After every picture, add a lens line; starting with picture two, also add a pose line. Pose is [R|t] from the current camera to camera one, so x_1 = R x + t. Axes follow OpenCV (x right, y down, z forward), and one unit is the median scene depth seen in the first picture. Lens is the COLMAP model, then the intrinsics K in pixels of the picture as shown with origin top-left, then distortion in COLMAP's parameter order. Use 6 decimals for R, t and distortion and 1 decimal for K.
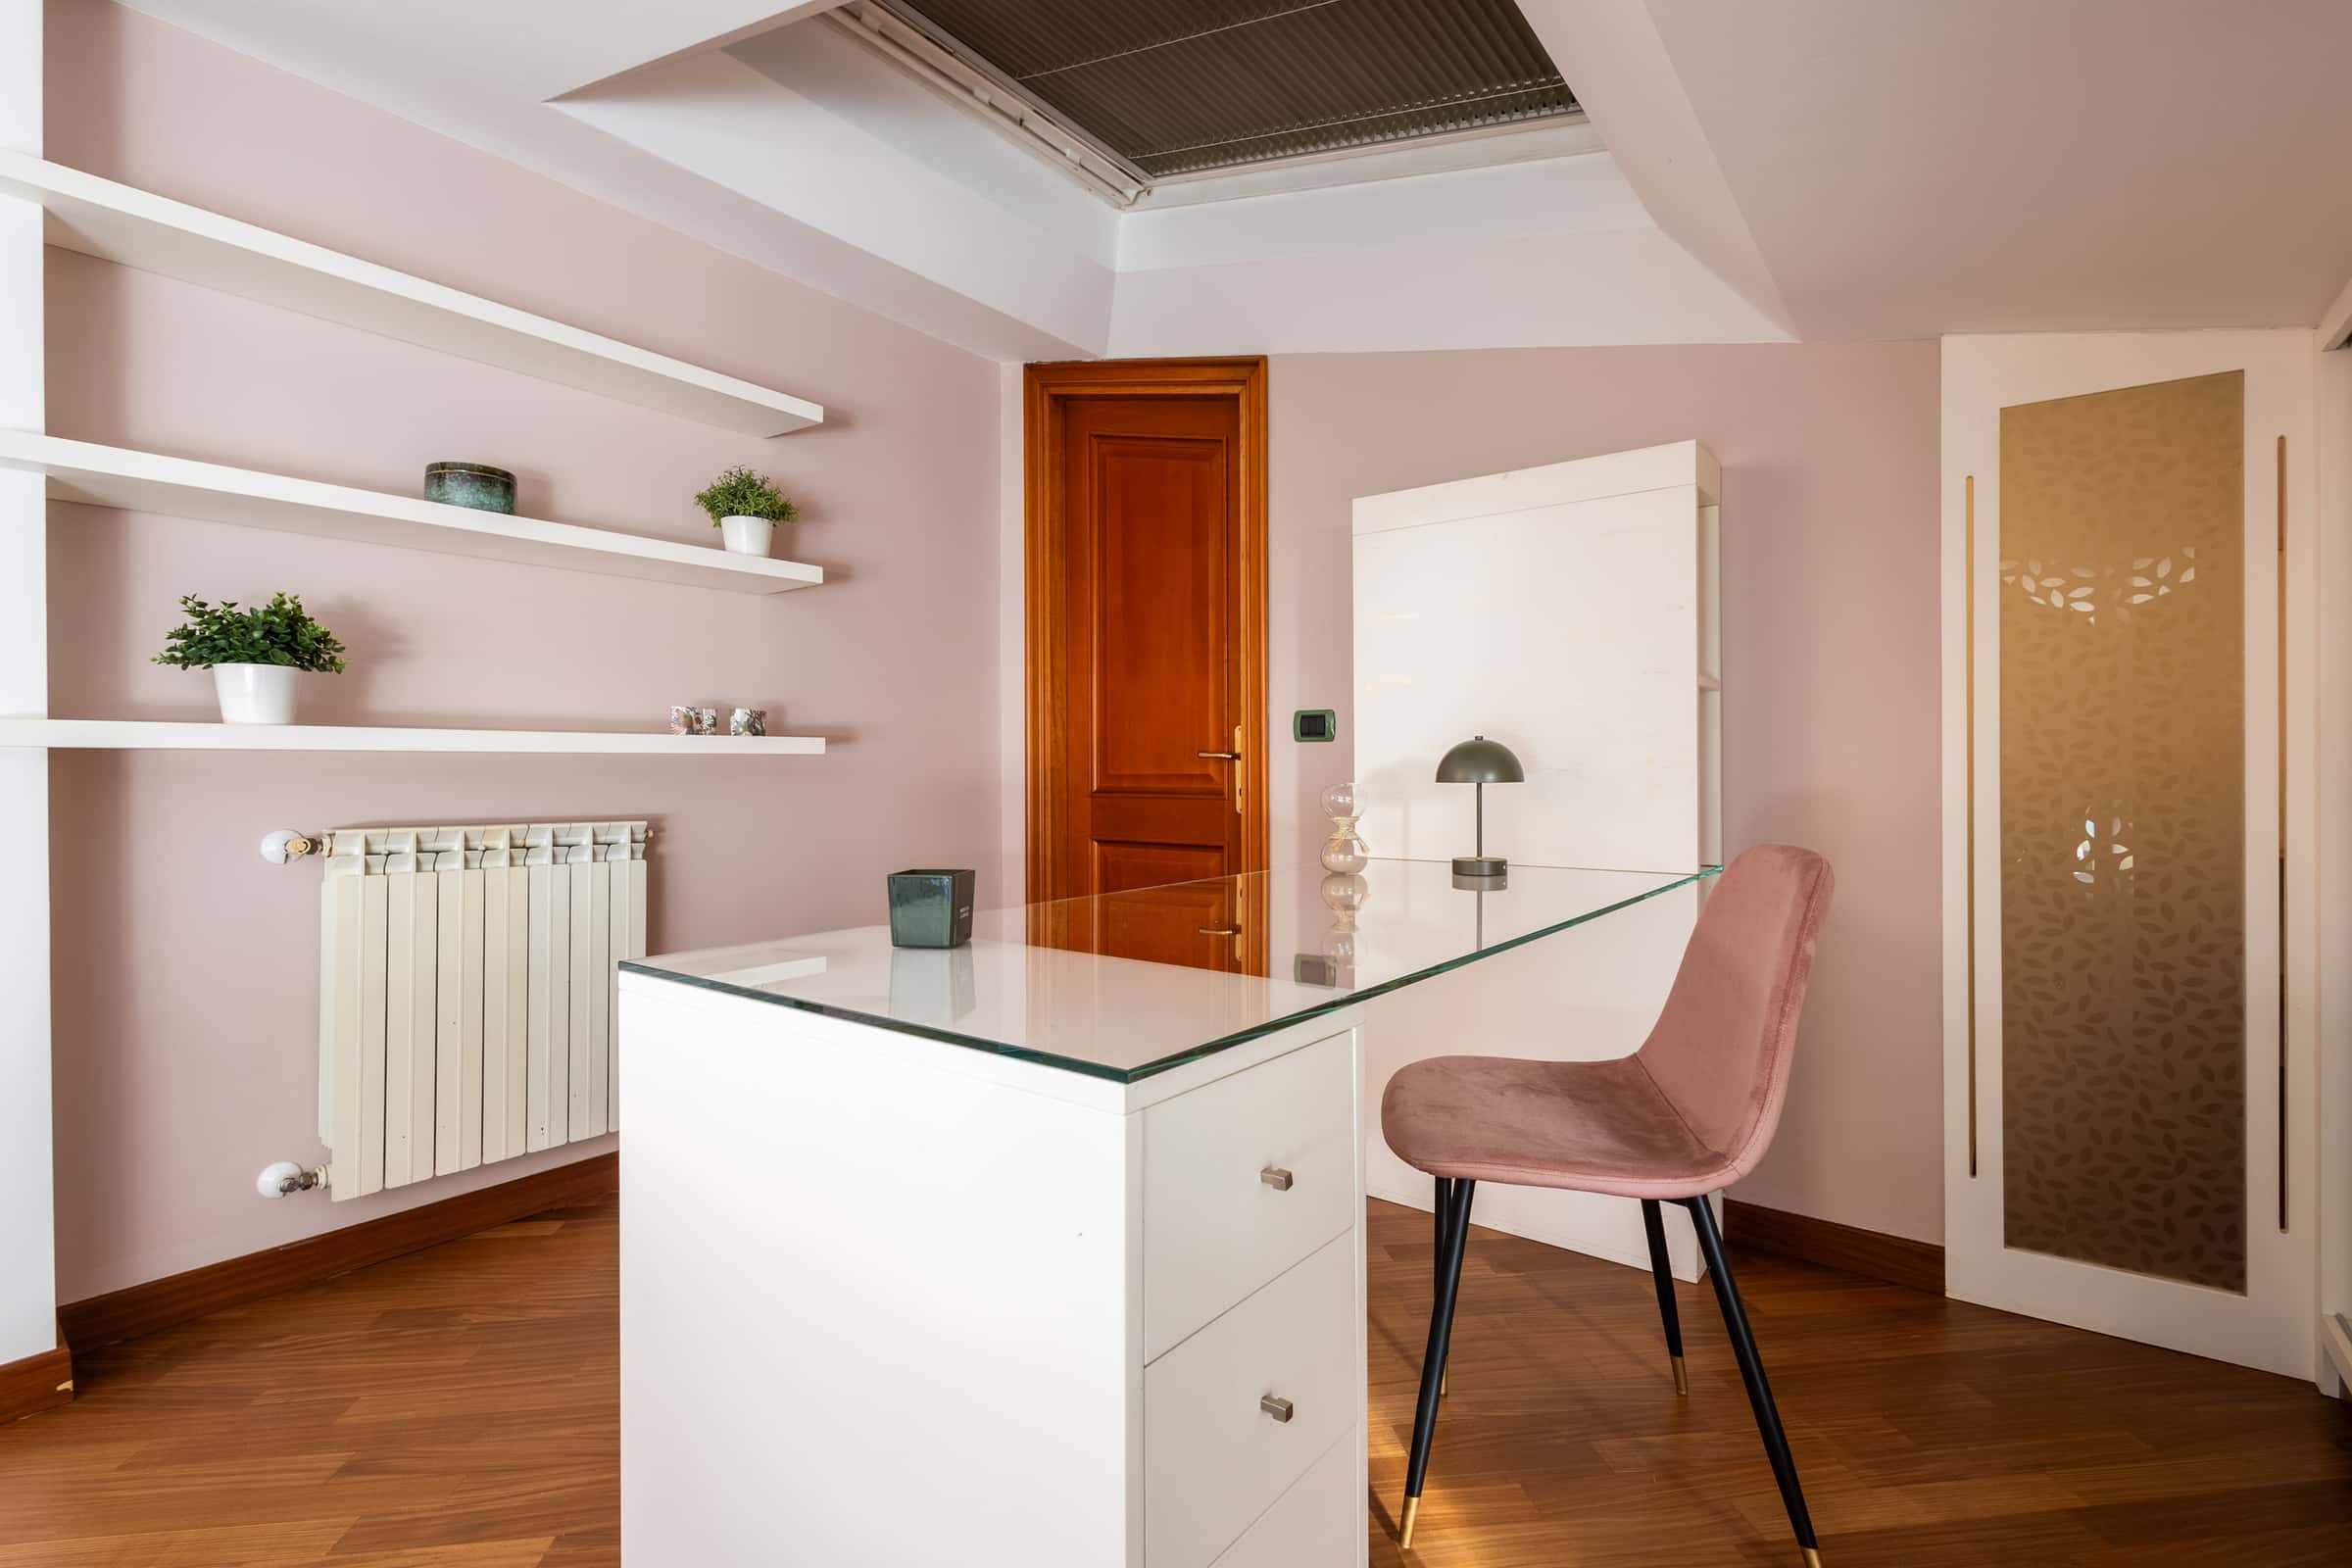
lens RADIAL K [[1079.1, 0, 1176.2], [0, 1079.1, 778.5], [0, 0, 1]] dist [0.002004, -0.000024]
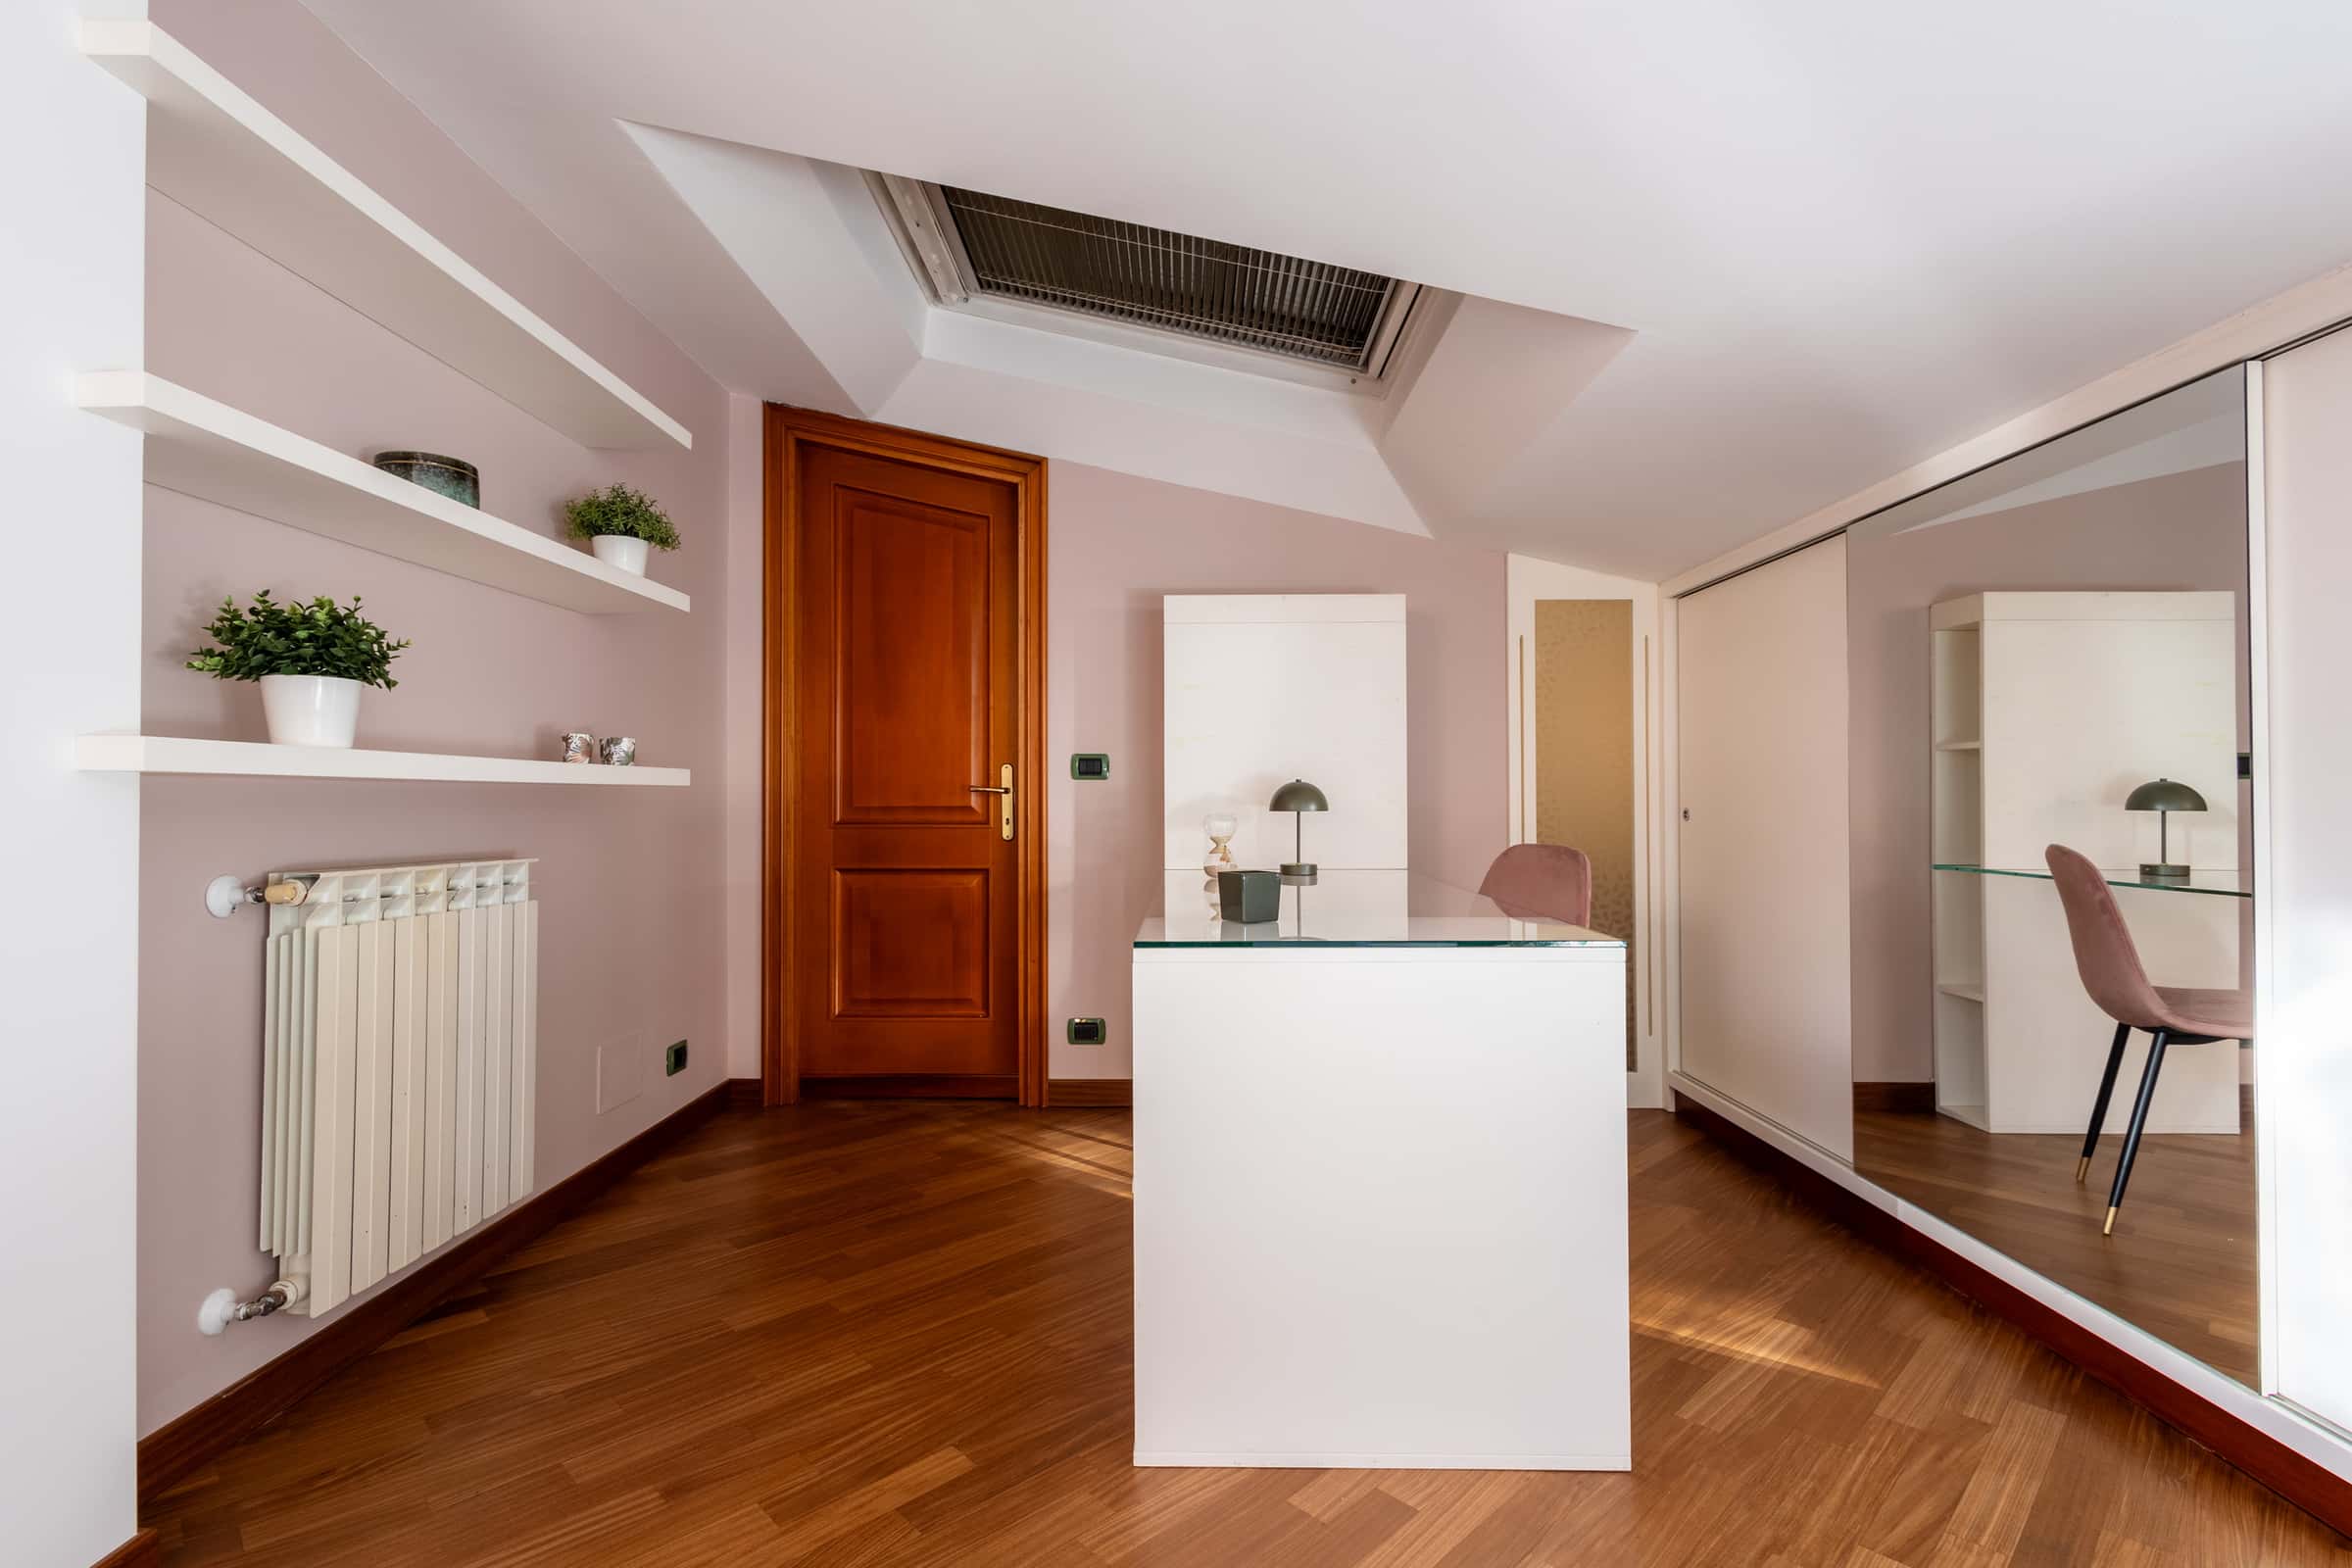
lens RADIAL K [[1113.1, 0, 1176.0], [0, 1113.1, 784.0], [0, 0, 1]] dist [-0.001171, -0.000342]
pose [[0.799455, 0.010200, 0.600639, -0.548036], [0.004305, 0.999733, -0.022707, 0.000151], [-0.600710, 0.020739, 0.799198, -0.070805]]
